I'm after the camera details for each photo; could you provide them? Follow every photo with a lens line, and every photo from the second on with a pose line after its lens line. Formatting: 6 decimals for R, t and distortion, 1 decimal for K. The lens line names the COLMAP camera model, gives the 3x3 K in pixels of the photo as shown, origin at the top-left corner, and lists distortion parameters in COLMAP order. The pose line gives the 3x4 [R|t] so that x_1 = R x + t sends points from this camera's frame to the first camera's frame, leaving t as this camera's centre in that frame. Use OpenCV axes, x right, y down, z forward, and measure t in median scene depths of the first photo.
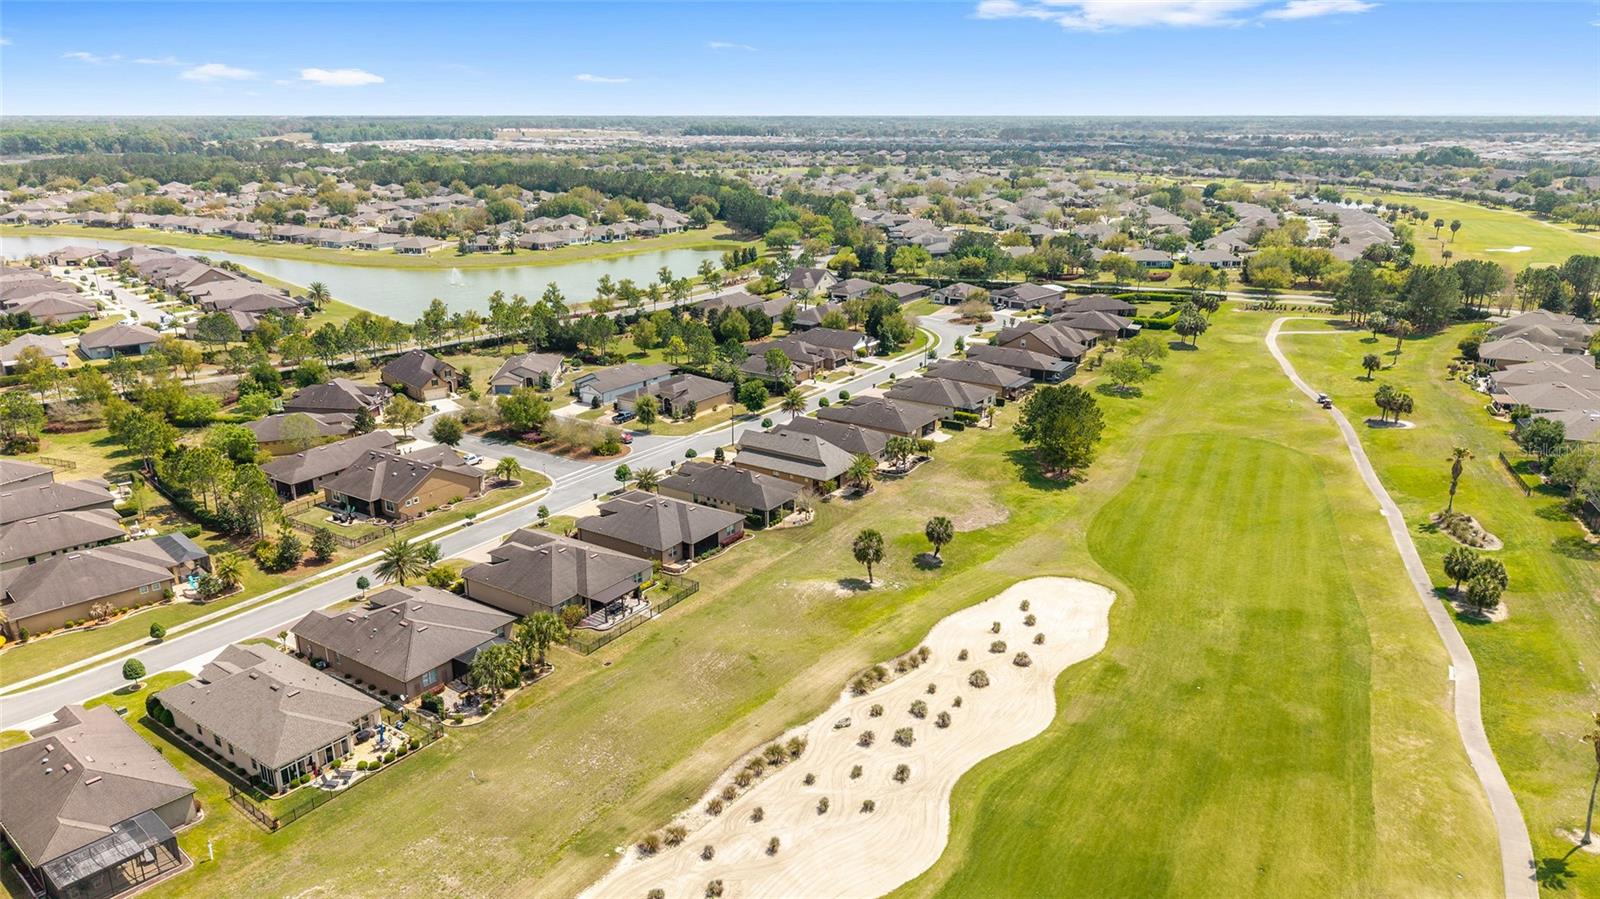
lens RADIAL K [[1087.4, 0, 800.0], [0, 1087.4, 449.5], [0, 0, 1]] dist [-0.000379, -0.002274]
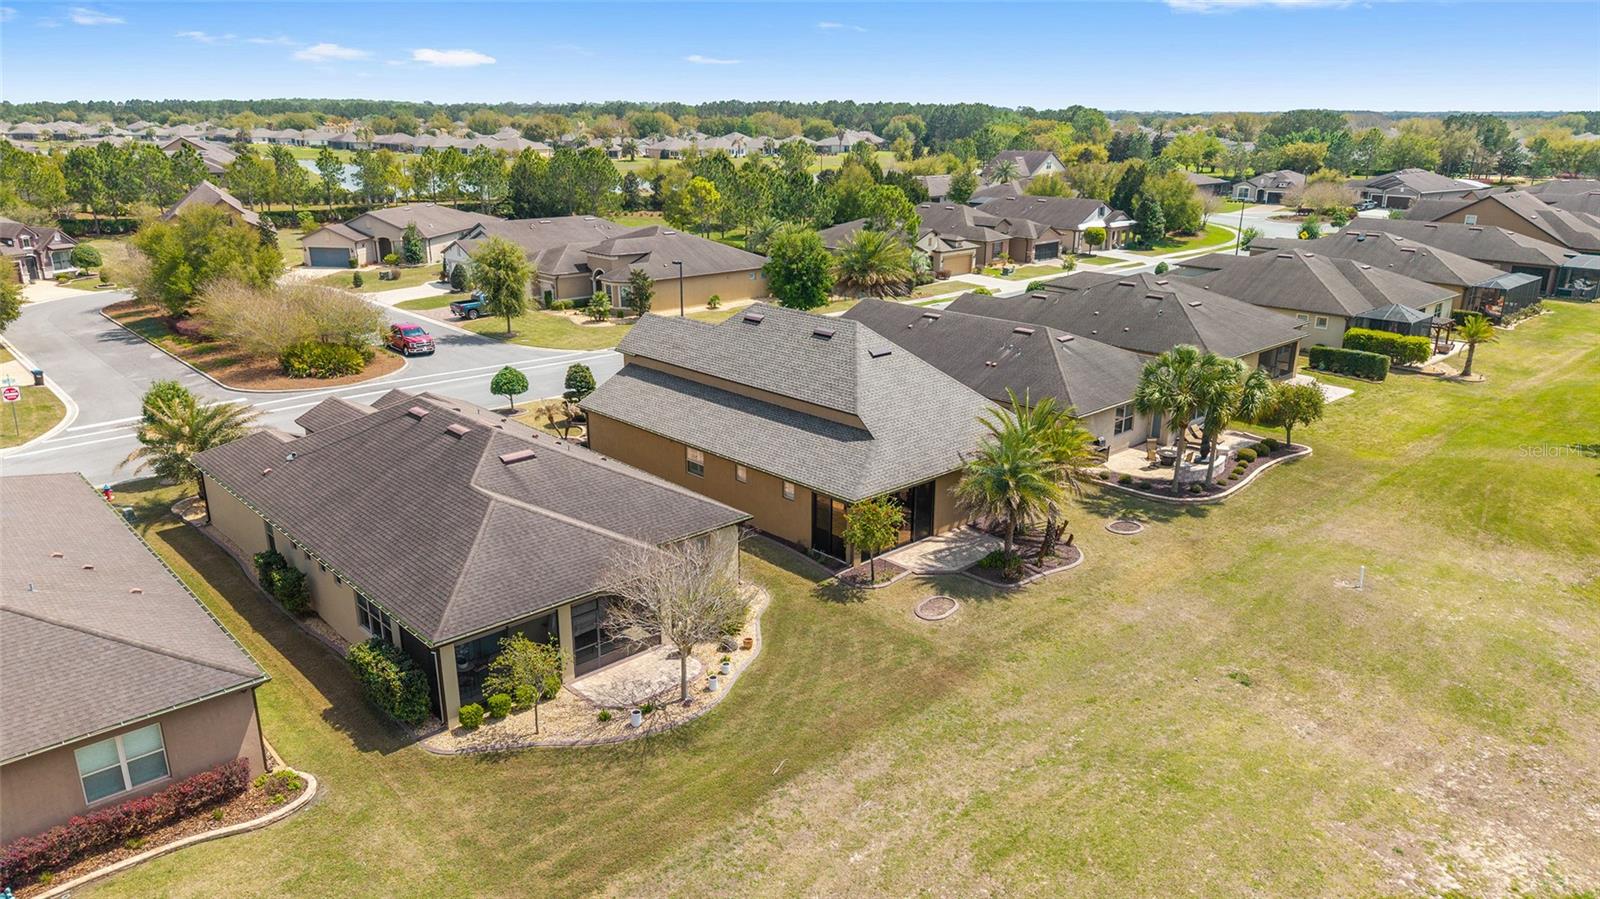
lens RADIAL K [[1087.4, 0, 800.0], [0, 1087.4, 449.5], [0, 0, 1]] dist [-0.000379, -0.002274]
pose [[0.974574, 0.069689, -0.212955, 0.057362], [-0.070052, 0.997526, 0.005852, 0.016791], [0.212836, 0.009215, 0.977044, 0.747461]]
